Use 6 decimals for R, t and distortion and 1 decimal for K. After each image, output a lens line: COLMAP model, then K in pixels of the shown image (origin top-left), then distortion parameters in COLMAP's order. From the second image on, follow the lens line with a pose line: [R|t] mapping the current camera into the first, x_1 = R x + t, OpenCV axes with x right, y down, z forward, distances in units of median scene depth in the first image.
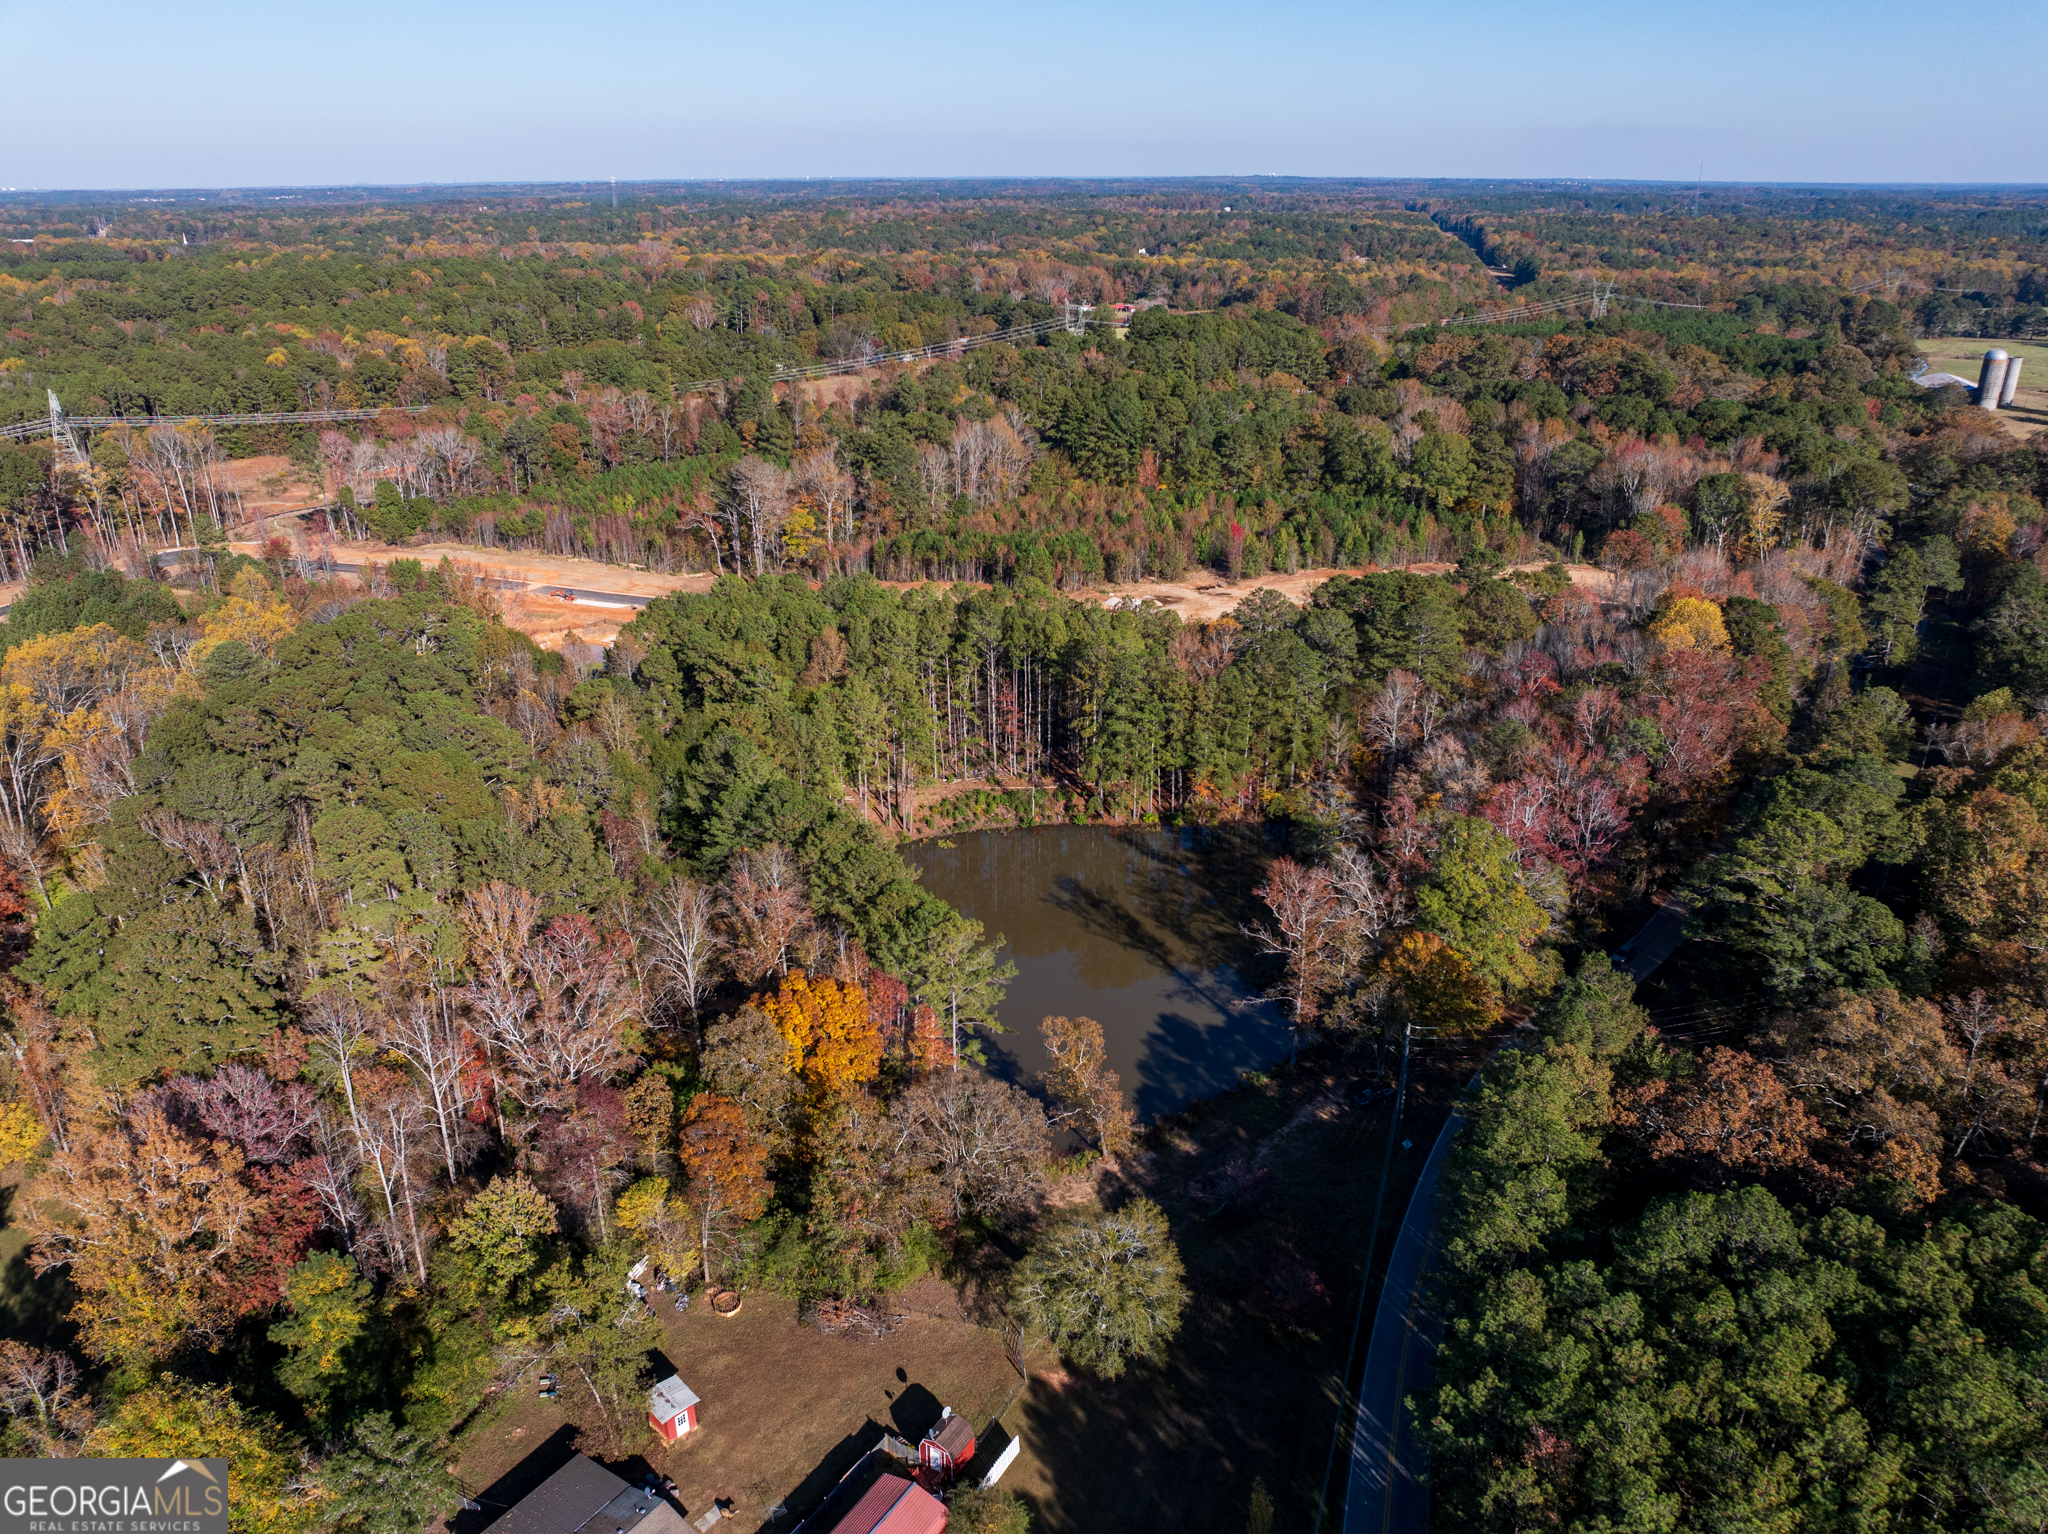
lens RADIAL K [[1437.4, 0, 1028.2], [0, 1437.4, 766.4], [0, 0, 1]] dist [-0.038854, -0.000601]
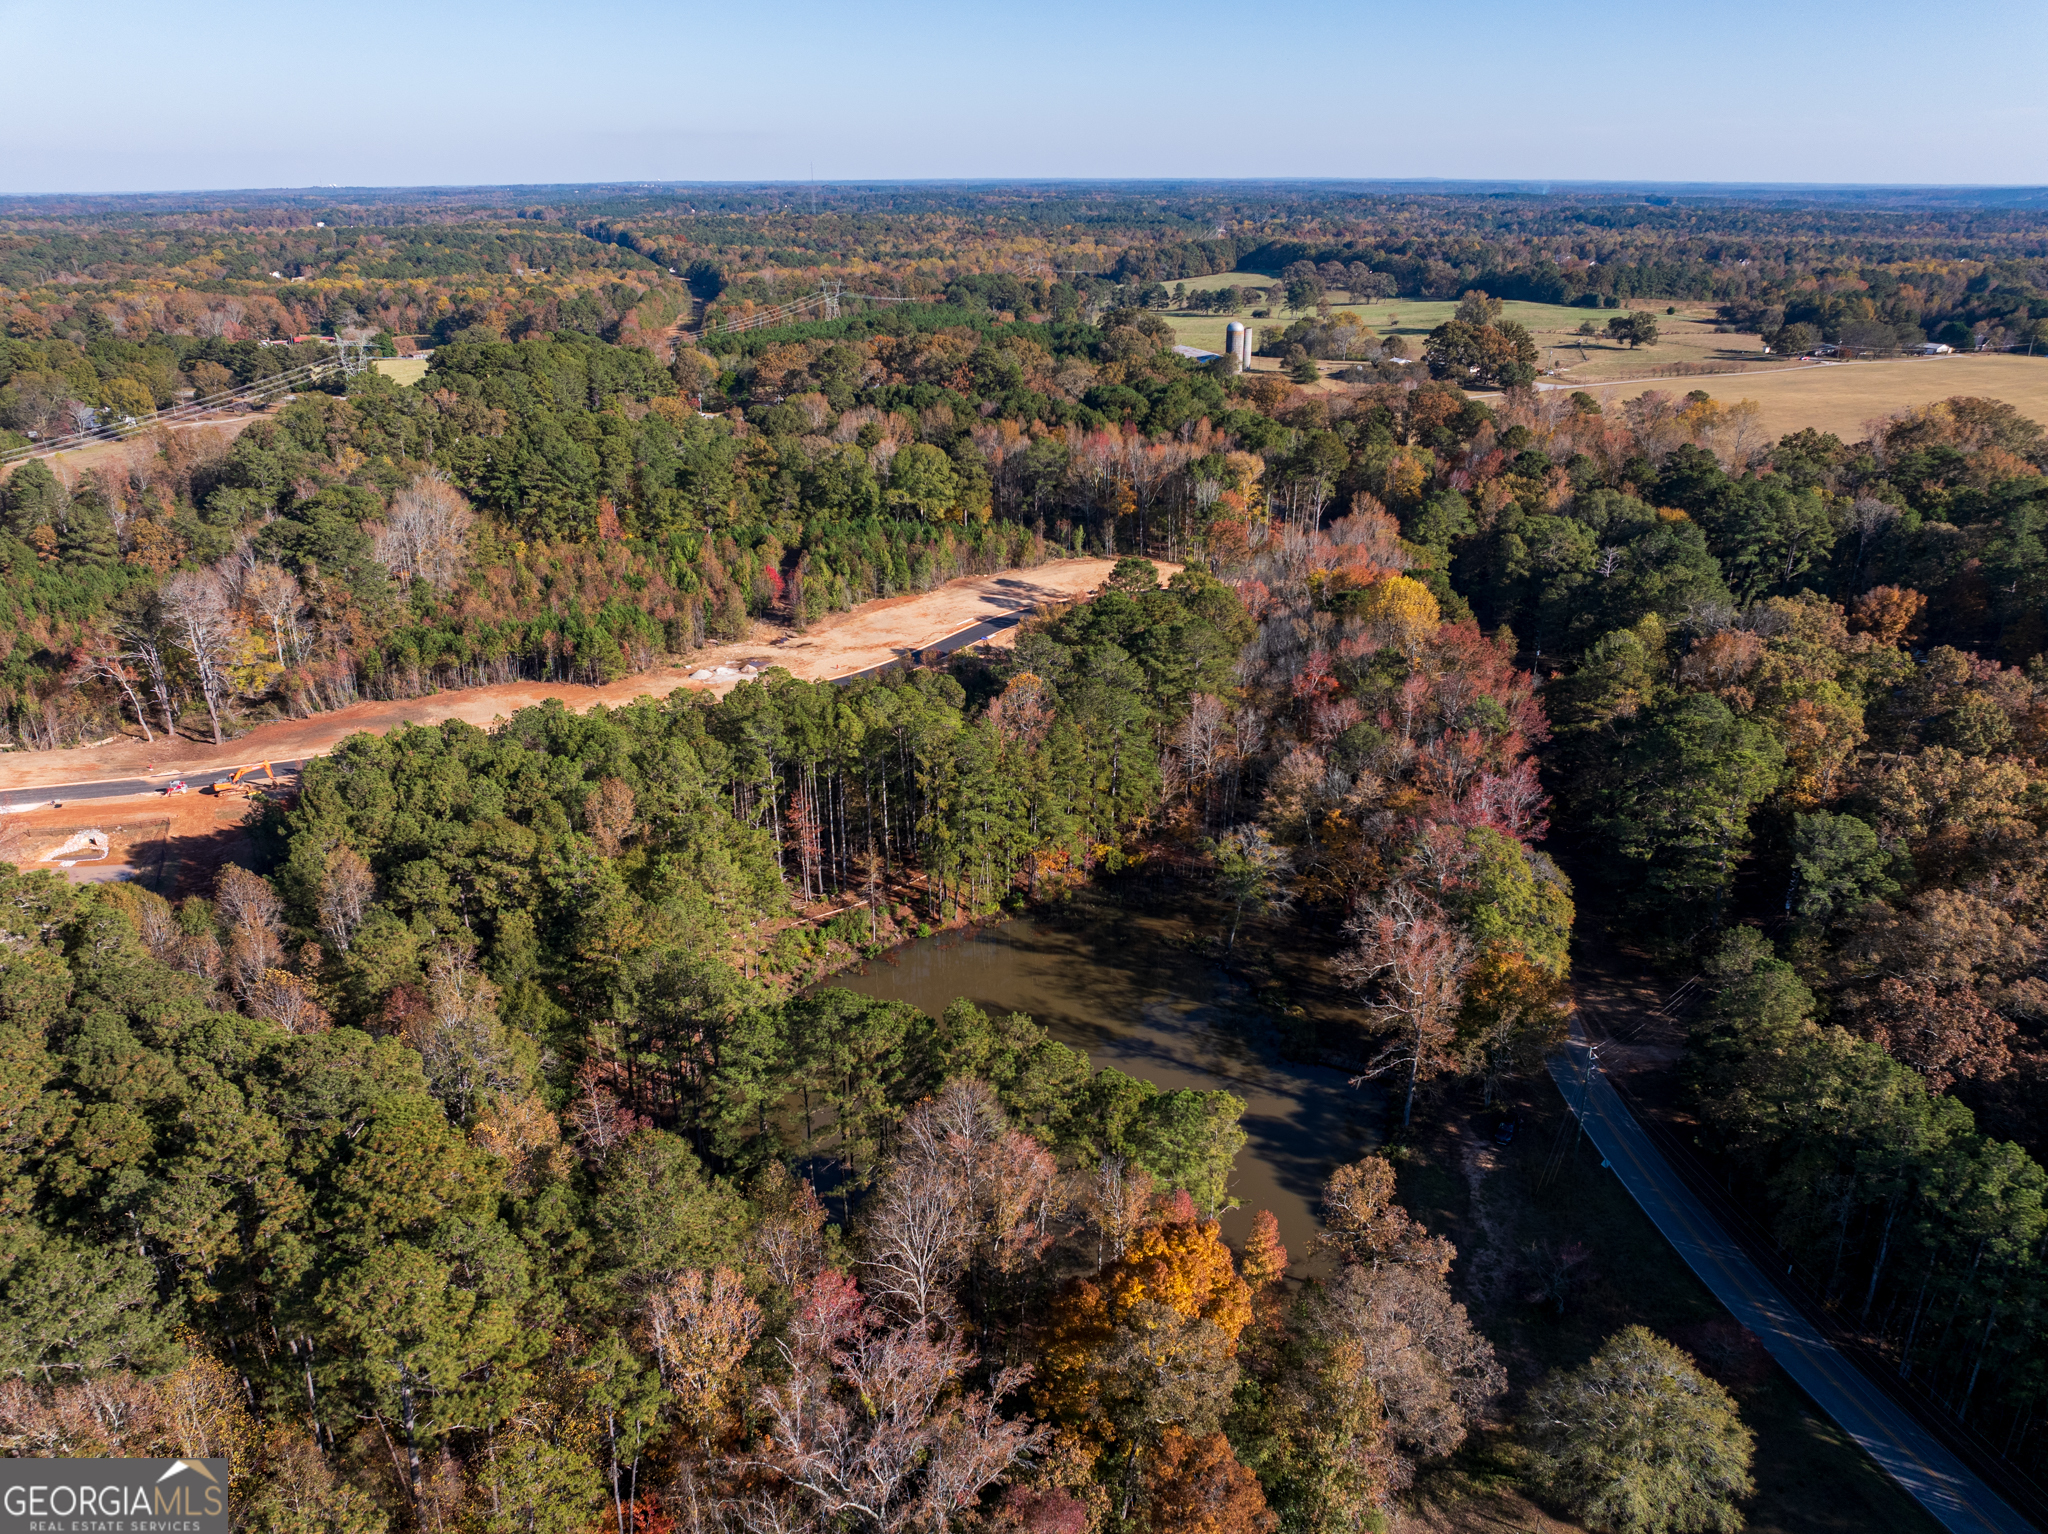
lens RADIAL K [[1437.4, 0, 1028.2], [0, 1437.4, 766.4], [0, 0, 1]] dist [-0.038854, -0.000601]
pose [[0.831683, -0.211905, 0.513225, -0.200049], [0.213749, 0.975265, 0.056295, -0.056931], [-0.512460, 0.062882, 0.856406, 0.130890]]
